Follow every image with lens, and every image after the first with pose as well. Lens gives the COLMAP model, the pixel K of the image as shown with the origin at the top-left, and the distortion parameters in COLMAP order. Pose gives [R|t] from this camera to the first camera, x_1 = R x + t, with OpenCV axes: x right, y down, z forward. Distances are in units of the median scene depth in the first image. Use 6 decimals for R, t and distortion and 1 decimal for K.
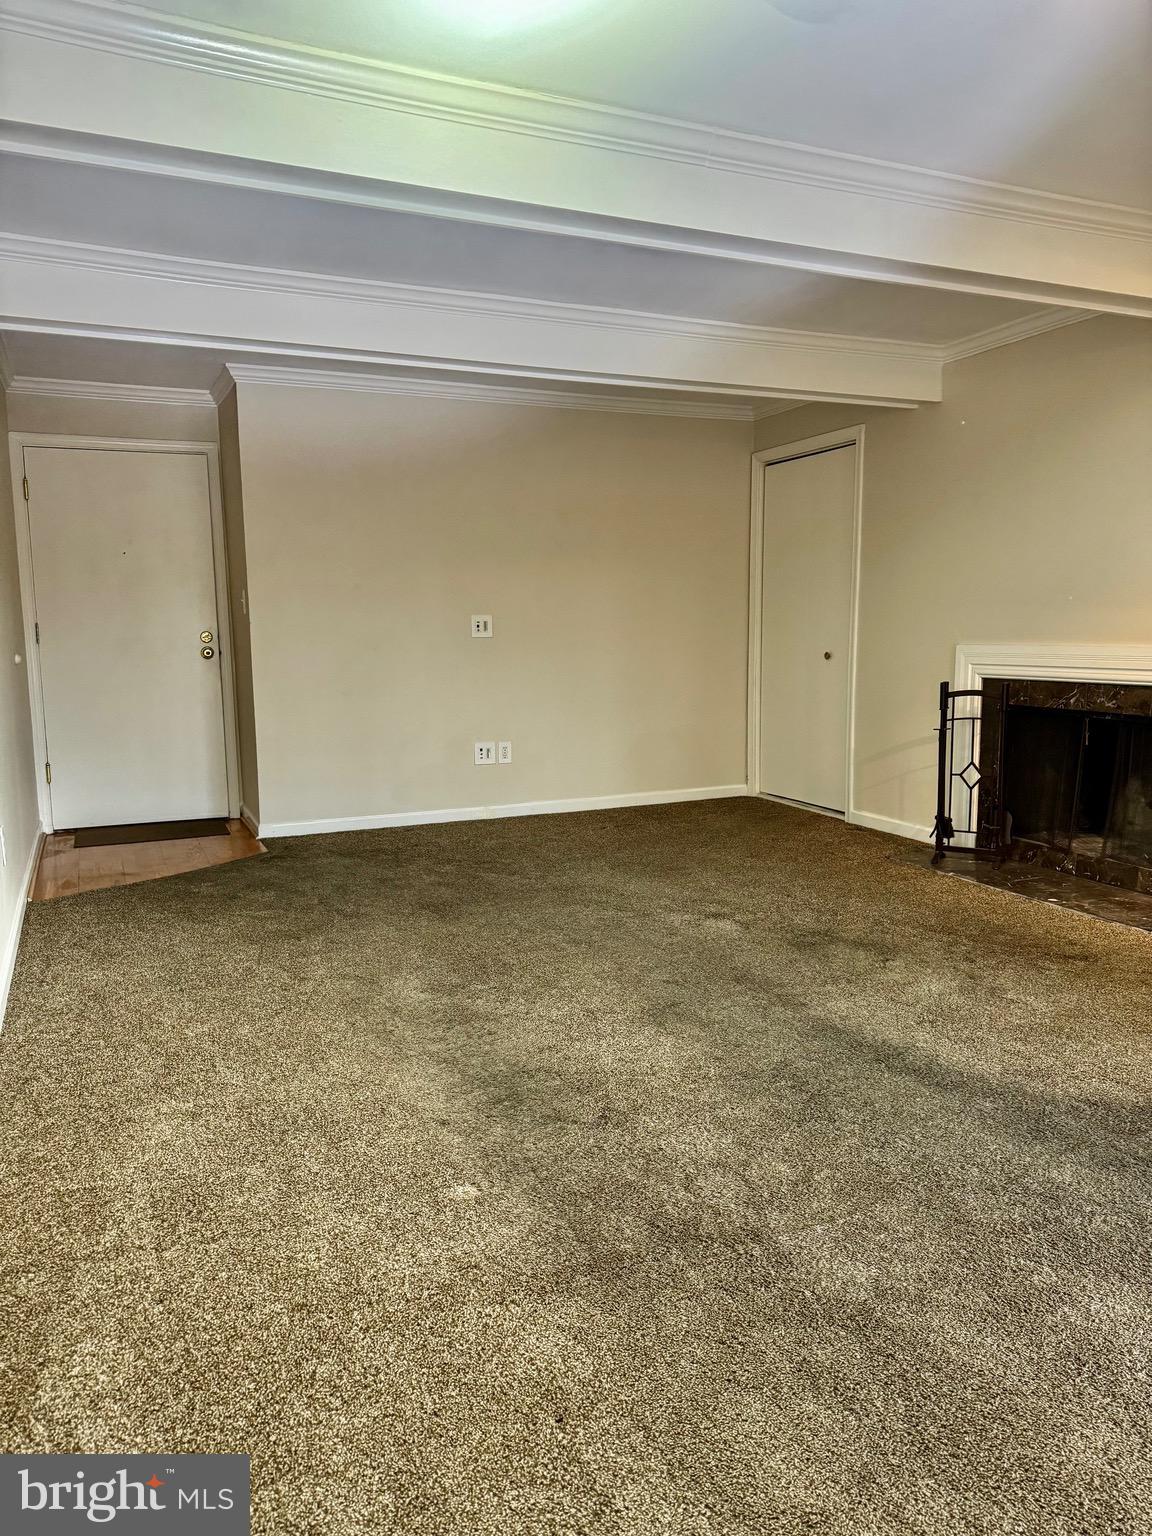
lens RADIAL K [[1086.9, 0, 576.0], [0, 1086.9, 768.0], [0, 0, 1]] dist [0.003724, -0.030027]
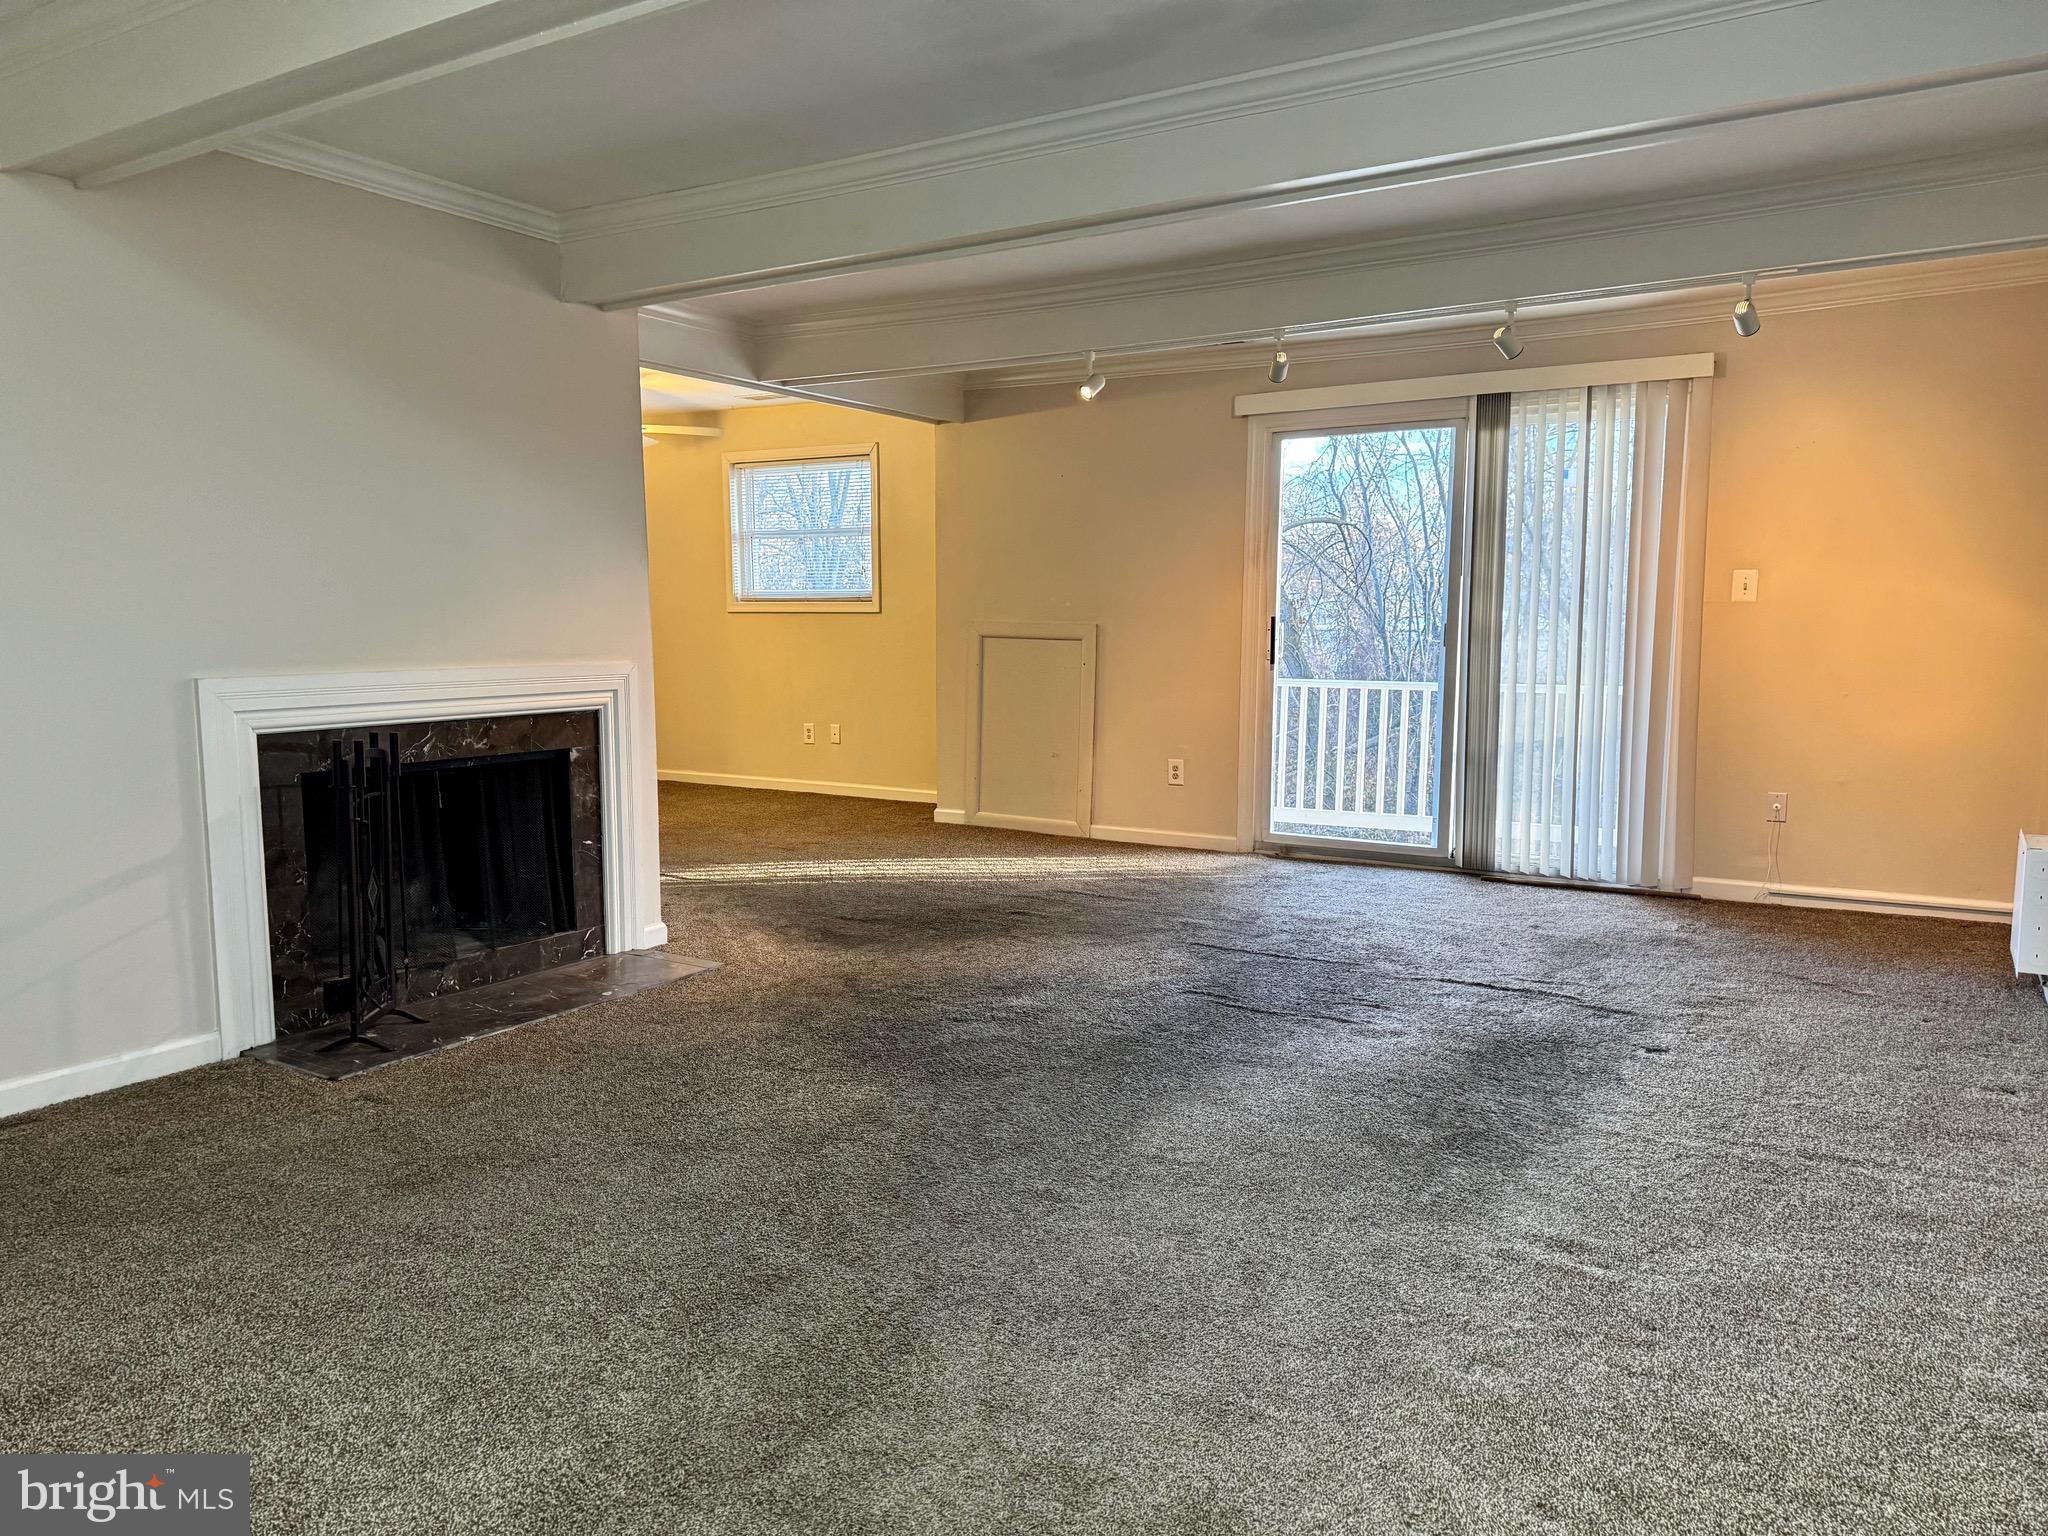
lens RADIAL K [[1449.2, 0, 1024.0], [0, 1449.2, 768.0], [0, 0, 1]] dist [0.003724, -0.030027]
pose [[-0.571808, -0.070652, 0.817340, -0.516762], [0.116303, 0.979241, 0.166012, -0.158422], [-0.812102, 0.189986, -0.551721, 1.198979]]
